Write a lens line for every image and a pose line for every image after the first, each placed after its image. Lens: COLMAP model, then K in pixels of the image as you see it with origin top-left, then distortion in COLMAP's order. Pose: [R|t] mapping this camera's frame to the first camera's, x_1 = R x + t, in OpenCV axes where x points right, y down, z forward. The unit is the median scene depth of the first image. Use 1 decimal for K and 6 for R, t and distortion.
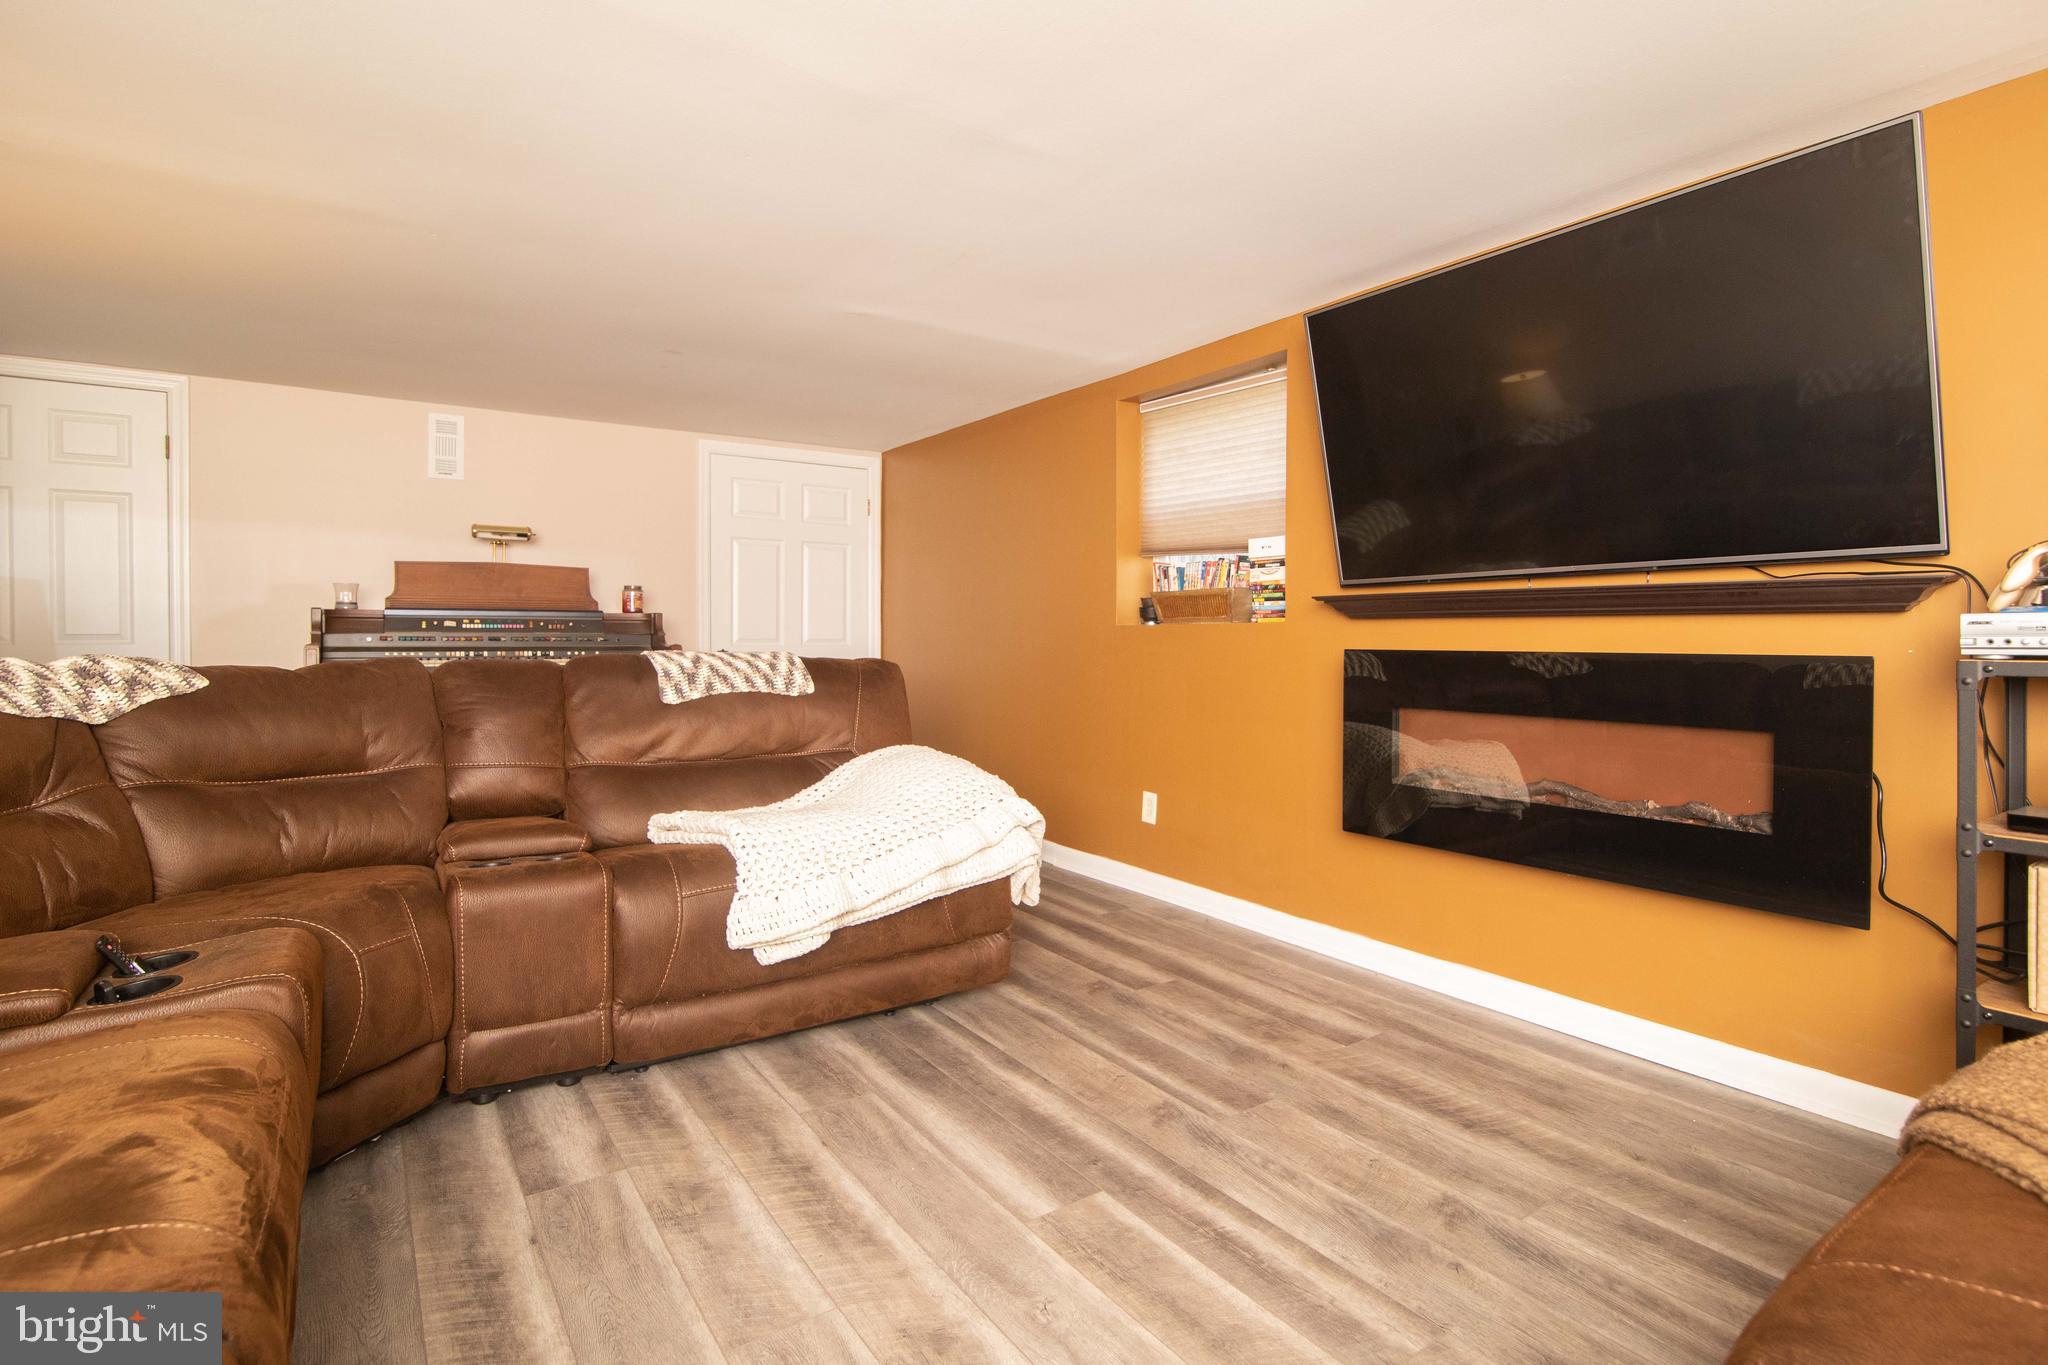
lens RADIAL K [[974.9, 0, 1023.8], [0, 974.9, 632.2], [0, 0, 1]] dist [-0.002300, -0.000515]
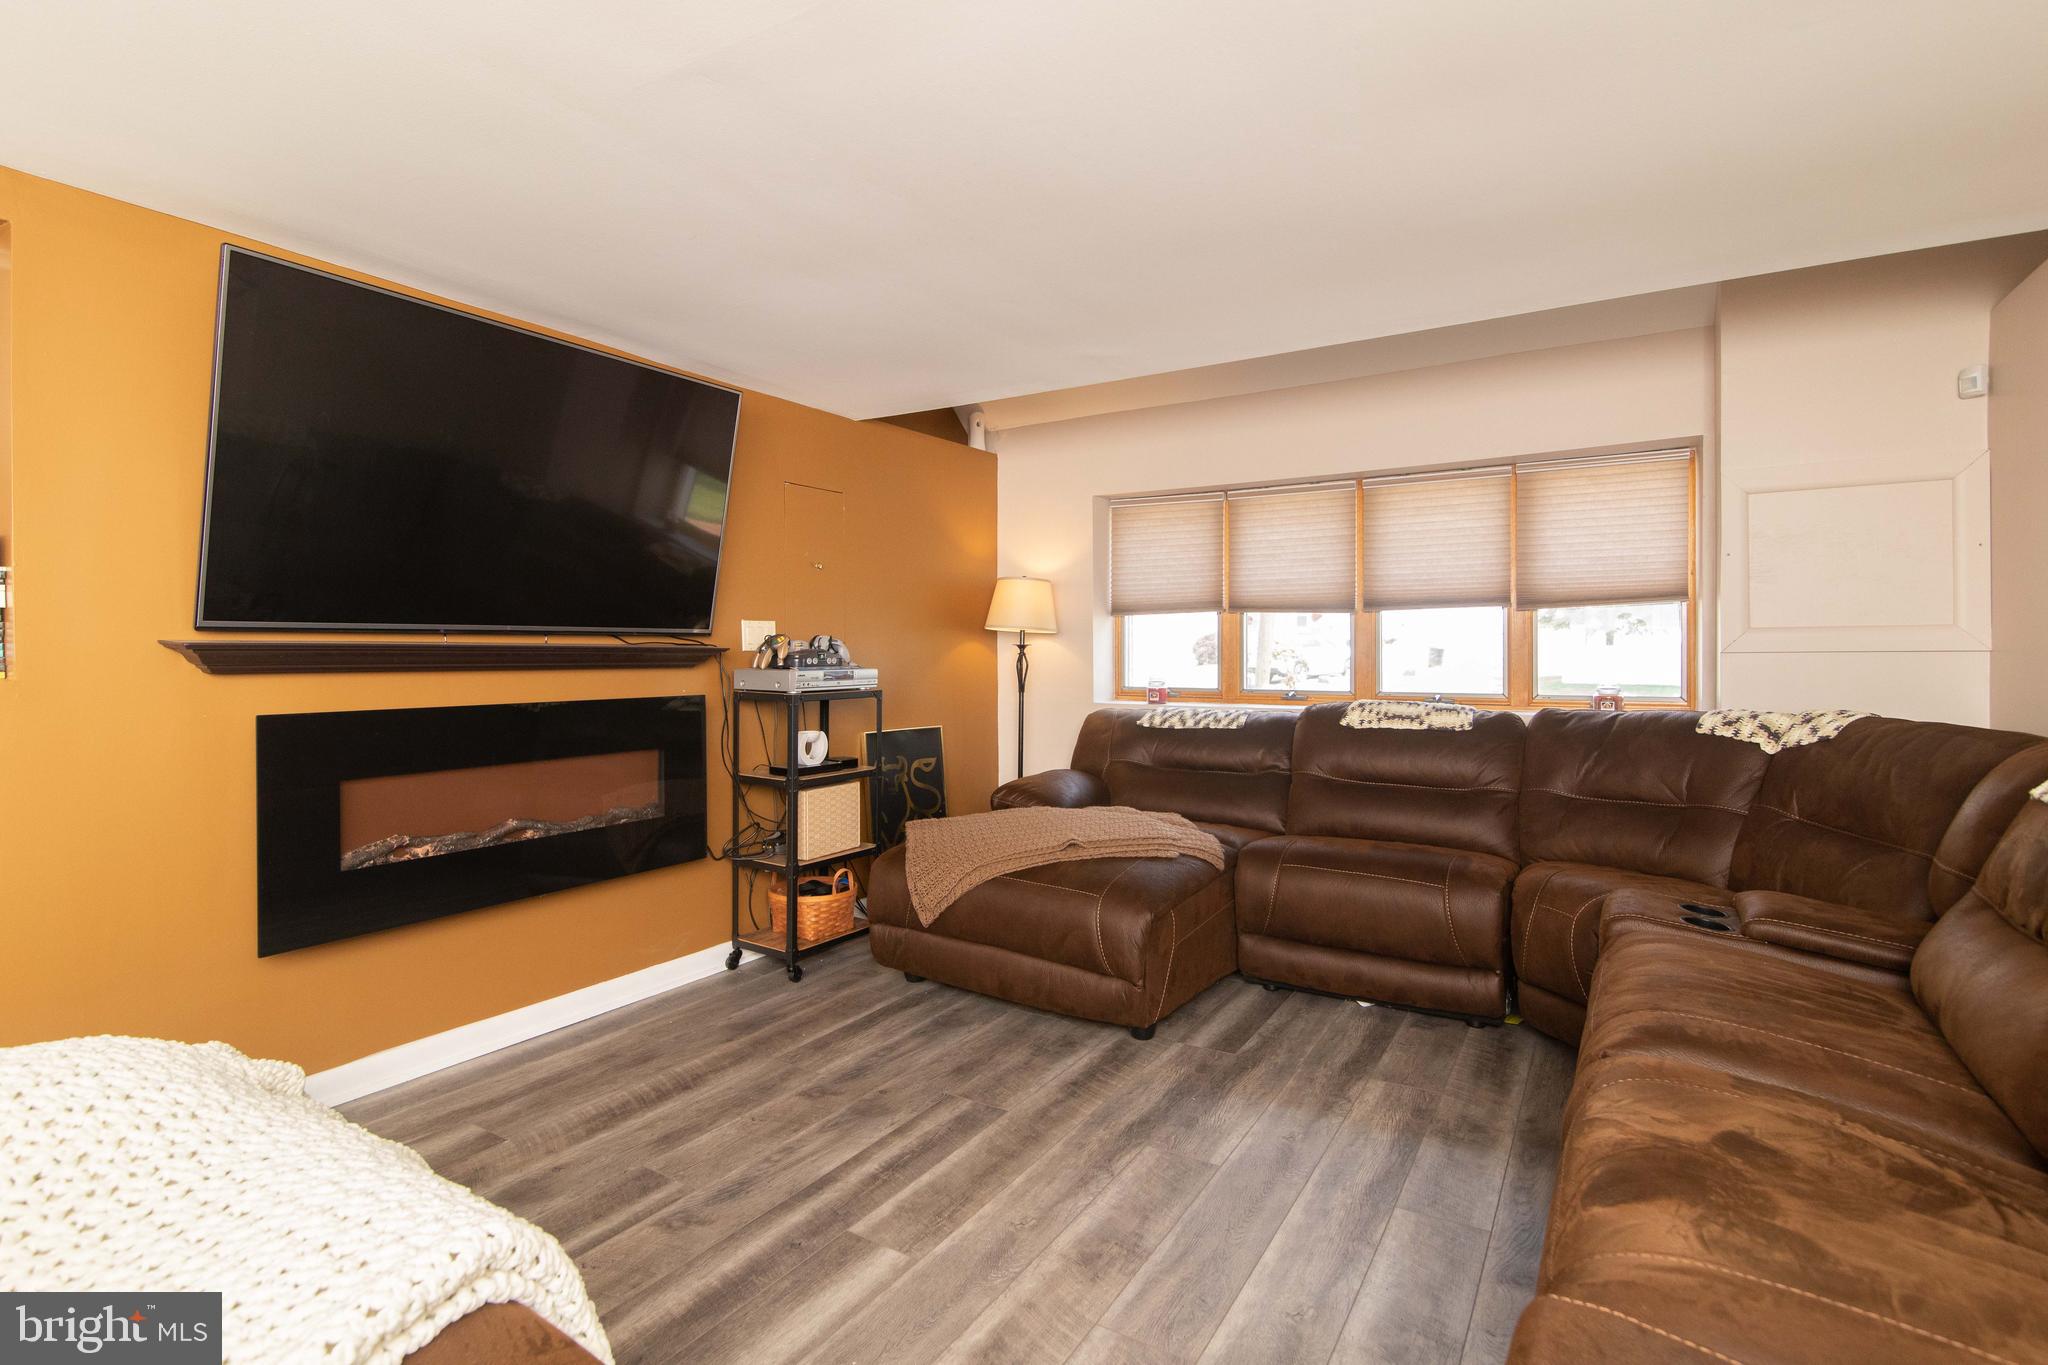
lens RADIAL K [[949.1, 0, 1026.6], [0, 949.1, 687.7], [0, 0, 1]] dist [0.000829, -0.000022]
pose [[-0.378793, -0.028792, 0.925033, -0.839592], [0.001299, 0.999498, 0.031641, -0.039227], [-0.925480, 0.013187, -0.378566, 1.093548]]
